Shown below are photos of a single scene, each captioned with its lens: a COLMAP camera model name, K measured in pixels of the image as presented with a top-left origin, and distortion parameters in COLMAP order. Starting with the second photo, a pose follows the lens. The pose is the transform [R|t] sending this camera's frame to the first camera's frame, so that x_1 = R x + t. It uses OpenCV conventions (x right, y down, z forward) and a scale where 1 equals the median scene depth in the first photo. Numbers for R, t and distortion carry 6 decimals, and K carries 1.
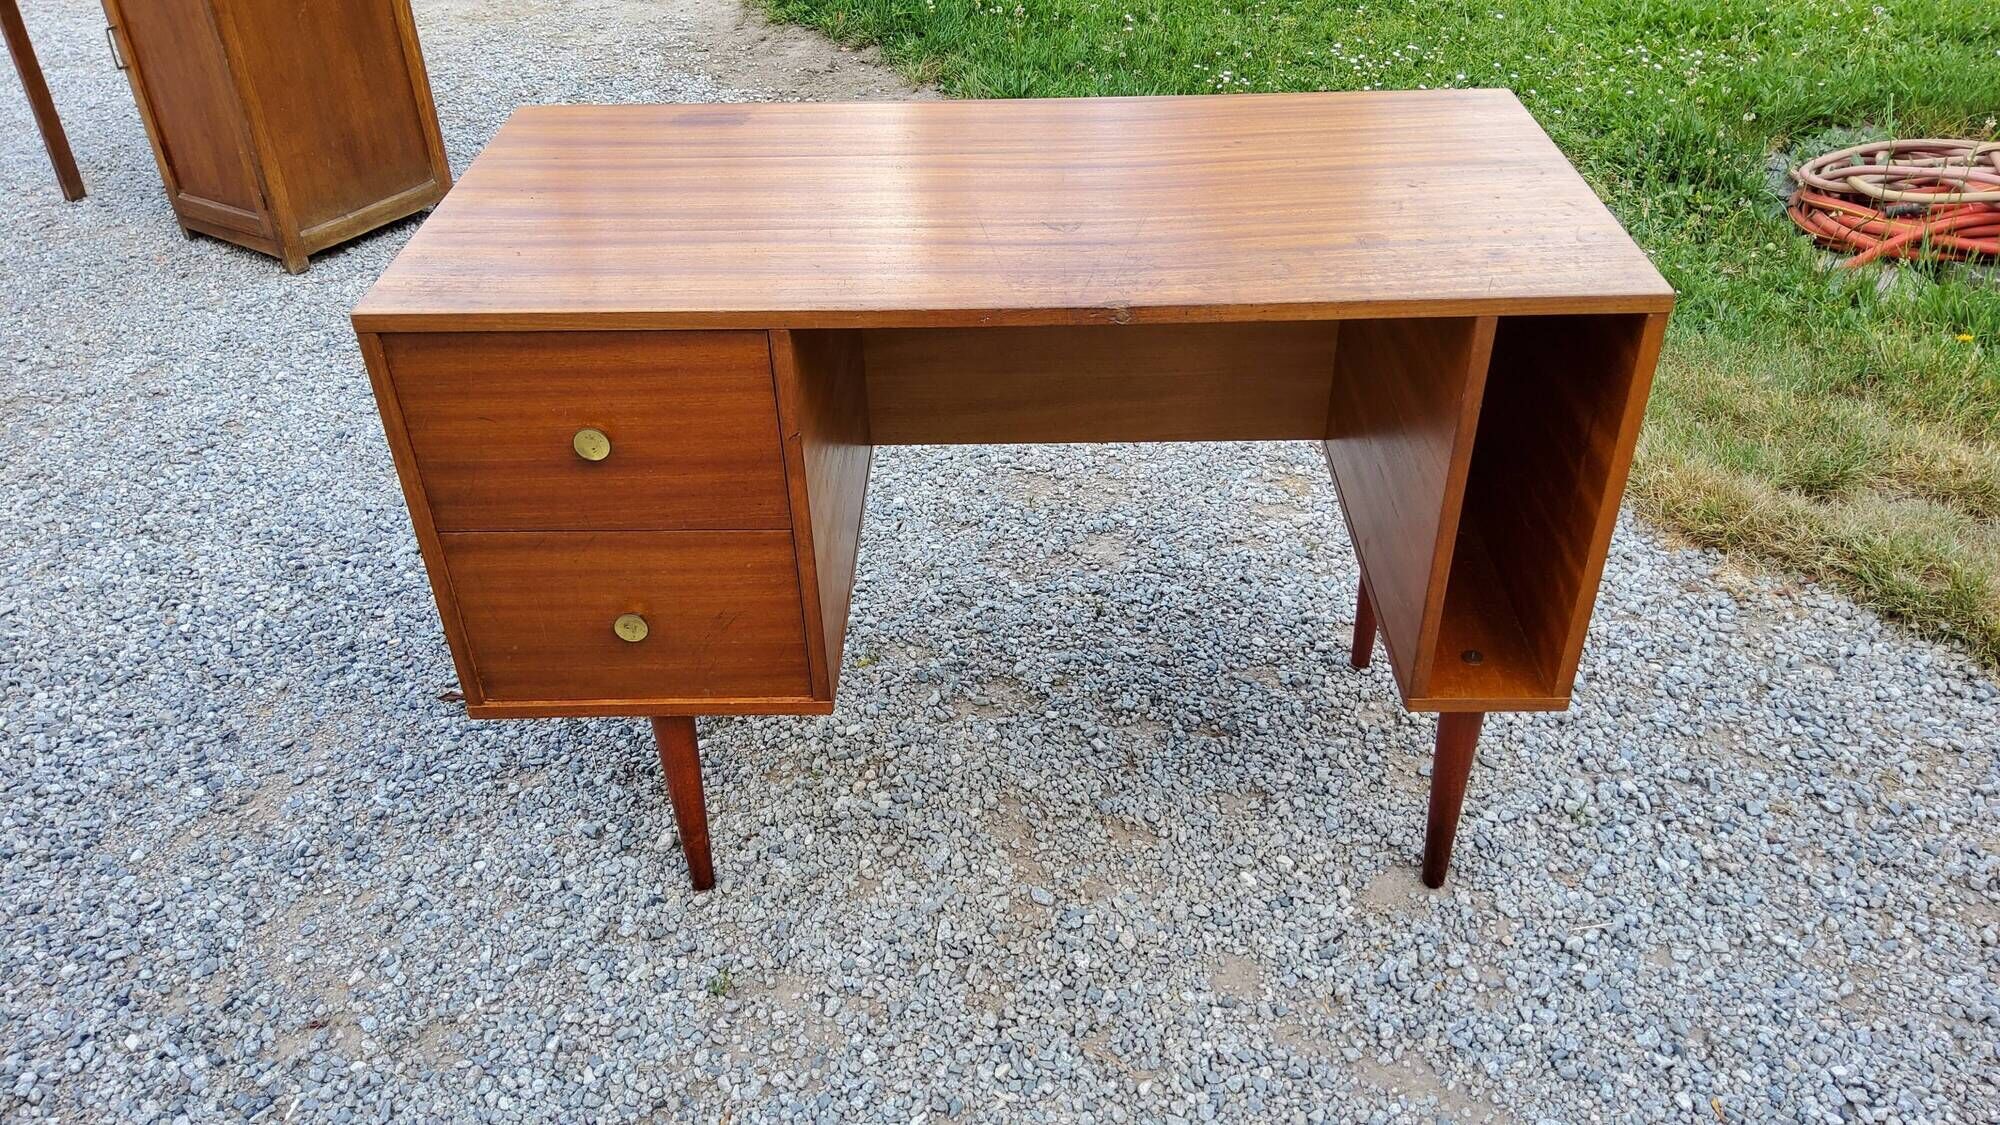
lens RADIAL K [[1520.7, 0, 982.5], [0, 1520.7, 512.2], [0, 0, 1]] dist [0.072159, -0.124619]
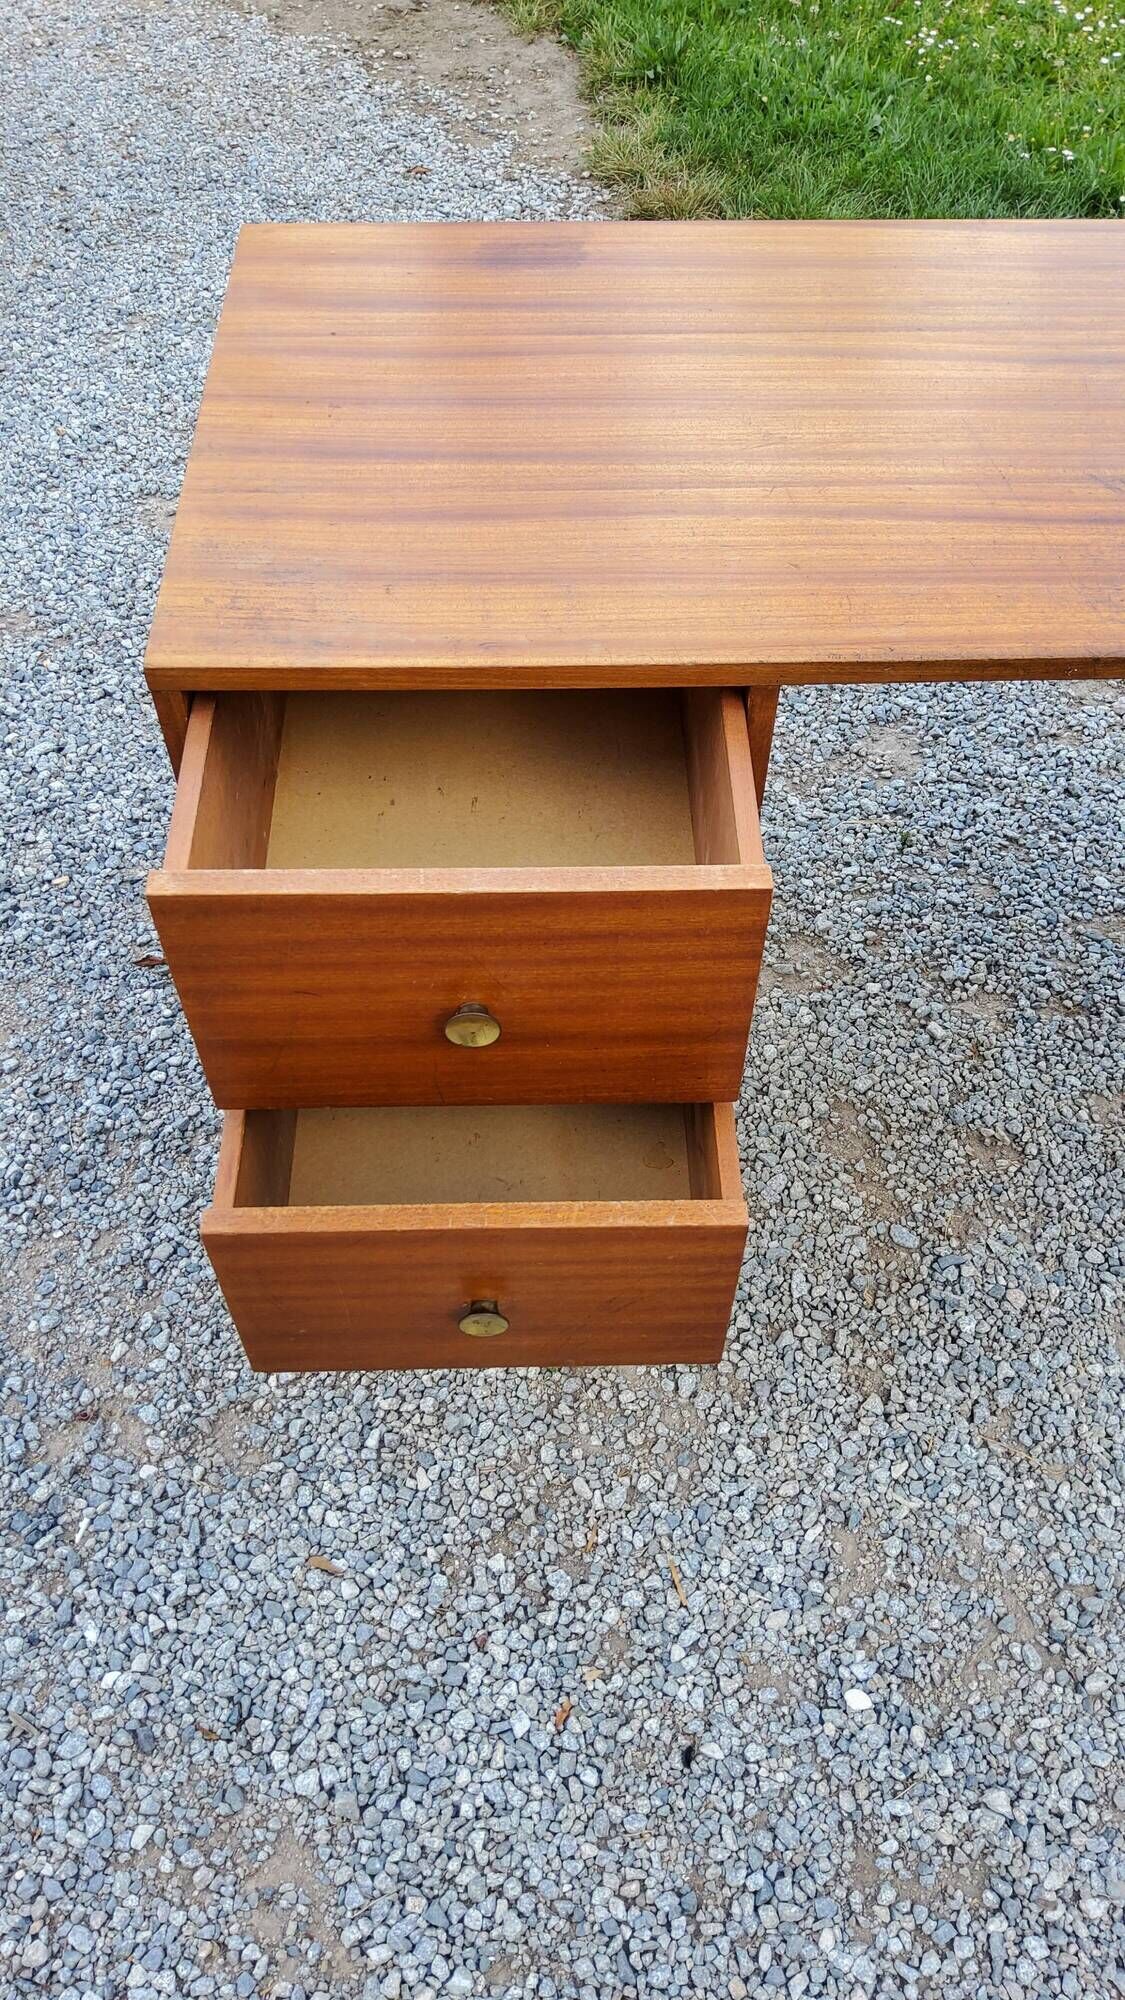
lens RADIAL K [[1520.7, 0, 553.5], [0, 1520.7, 970.3], [0, 0, 1]] dist [0.072159, -0.124619]
pose [[0.998822, -0.013196, 0.046696, -0.203047], [-0.001728, 0.952028, 0.306005, -0.160461], [-0.048494, -0.305725, 0.950884, 0.241117]]
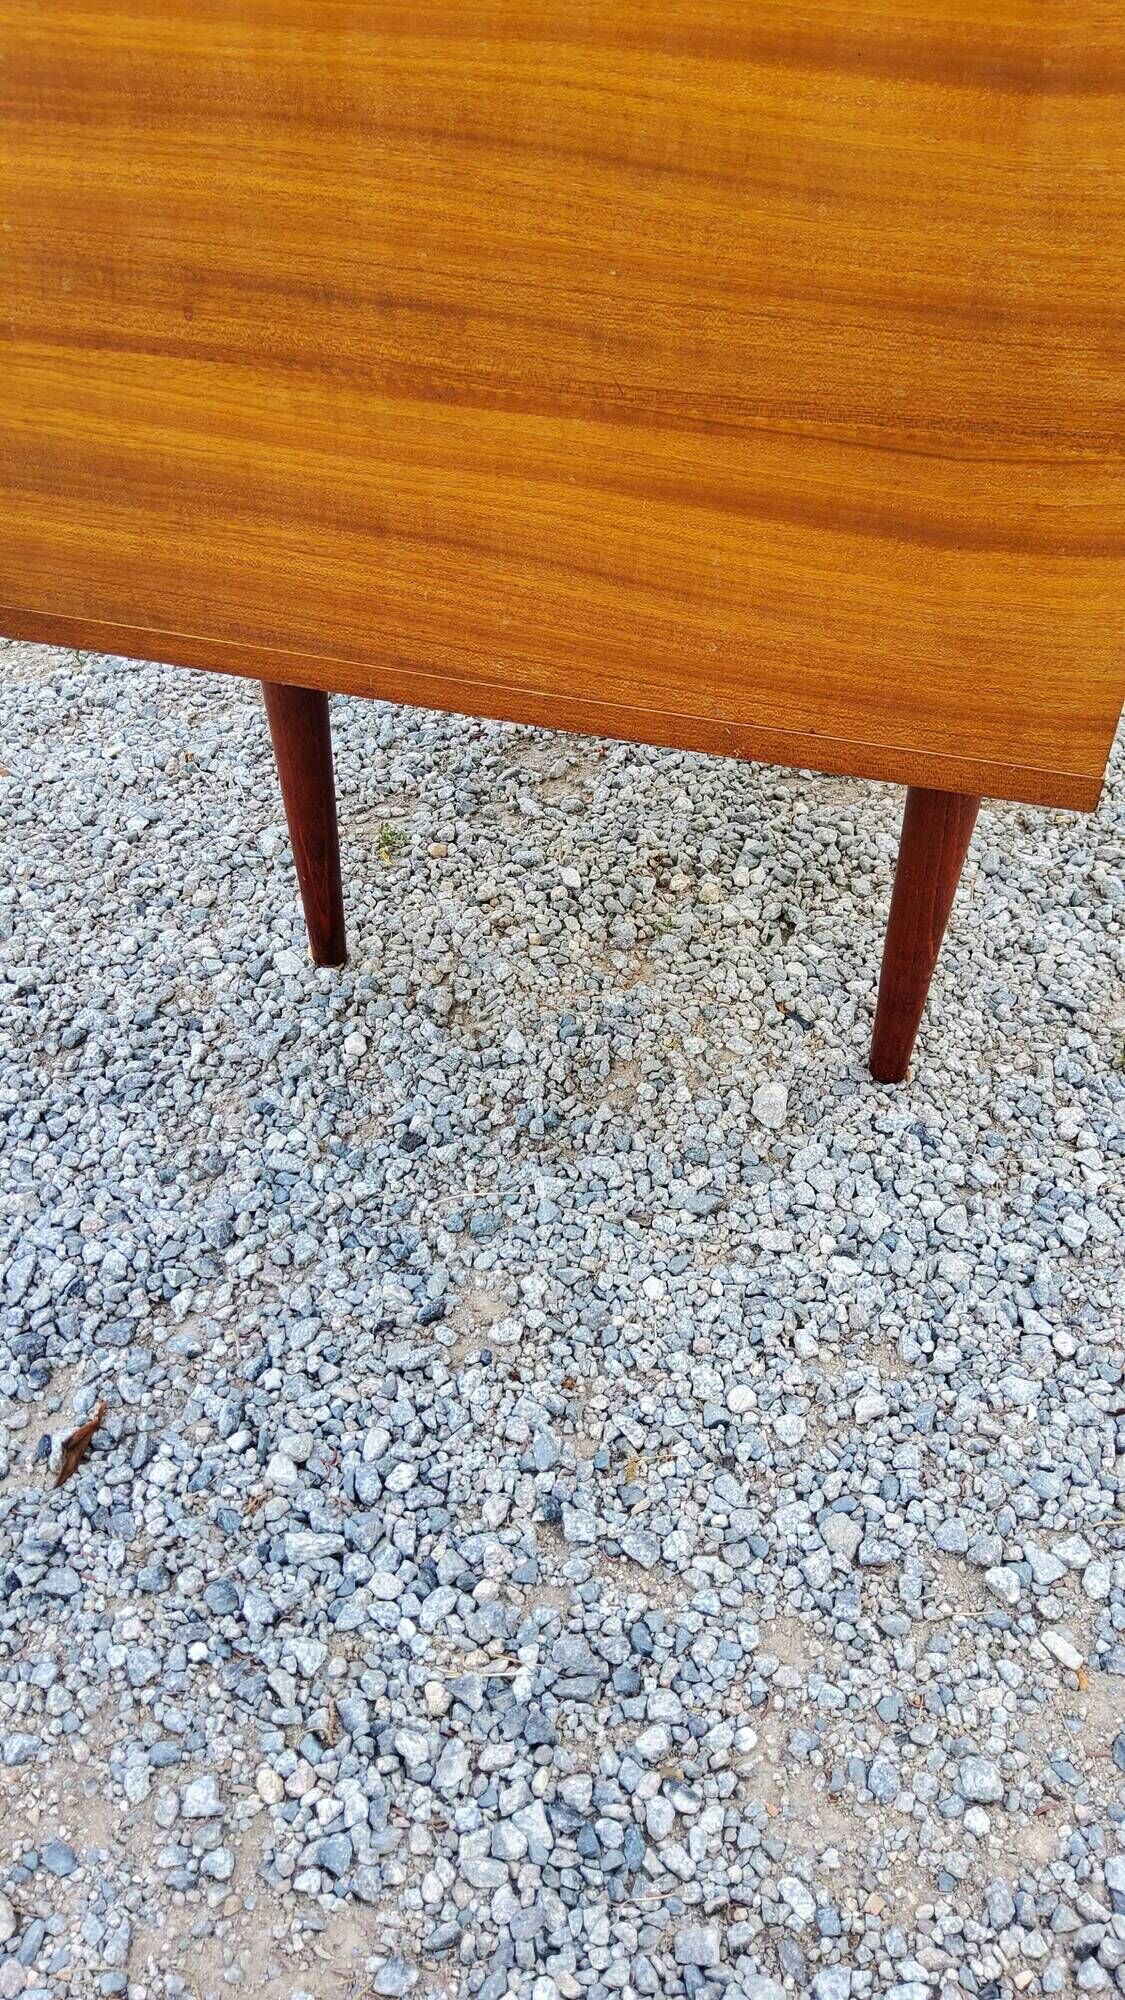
lens RADIAL K [[1520.7, 0, 562.0], [0, 1520.7, 1017.1], [0, 0, 1]] dist [0.072159, -0.124619]
pose [[0.269101, -0.572687, 0.774347, -0.661567], [0.511215, 0.766329, 0.389100, -0.050534], [-0.816238, 0.291150, 0.498986, 0.854845]]
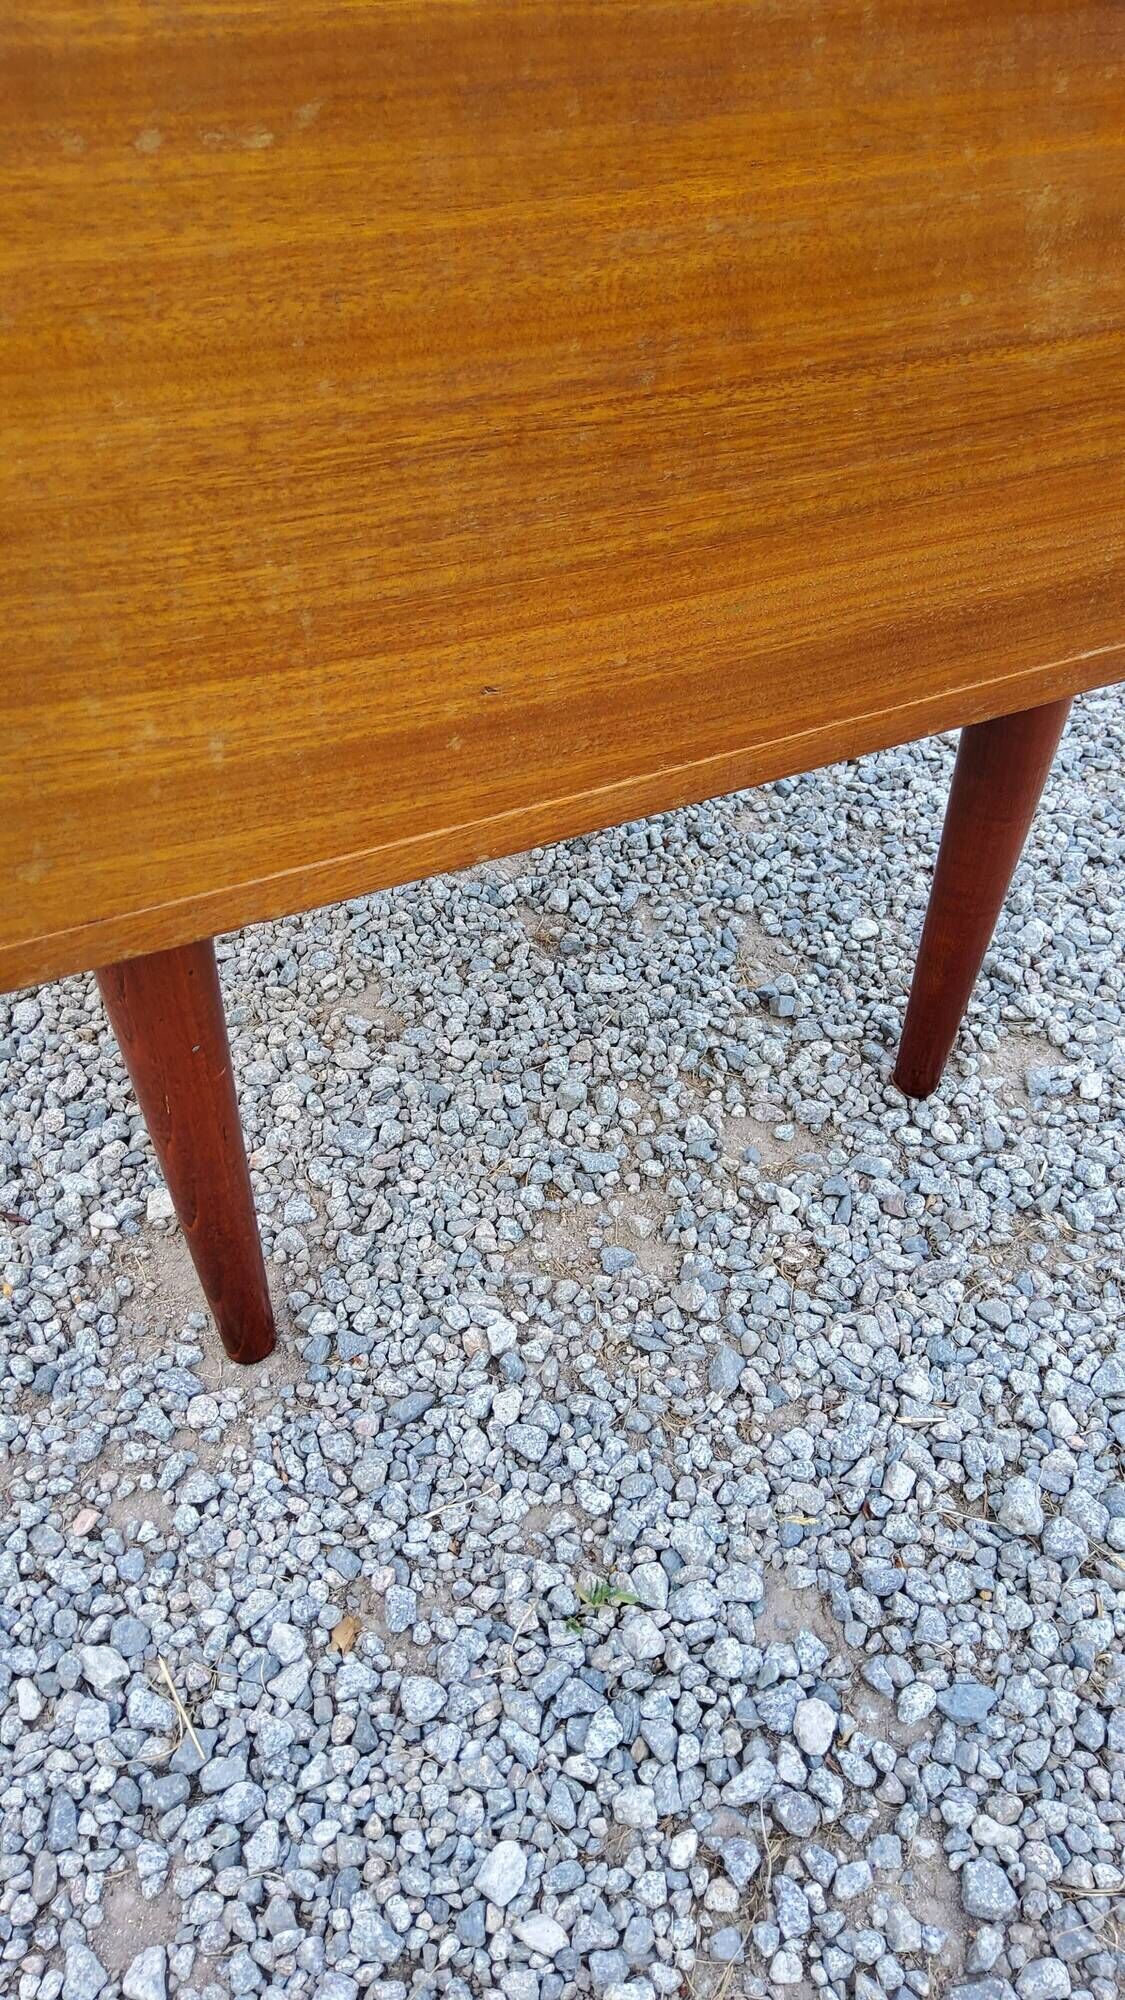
lens RADIAL K [[1520.7, 0, 575.8], [0, 1520.7, 1004.9], [0, 0, 1]] dist [0.072159, -0.124619]
pose [[0.451997, 0.628482, -0.633016, 0.556931], [-0.510525, 0.764189, 0.394181, -0.041315], [0.731480, 0.145002, 0.666267, 0.798622]]
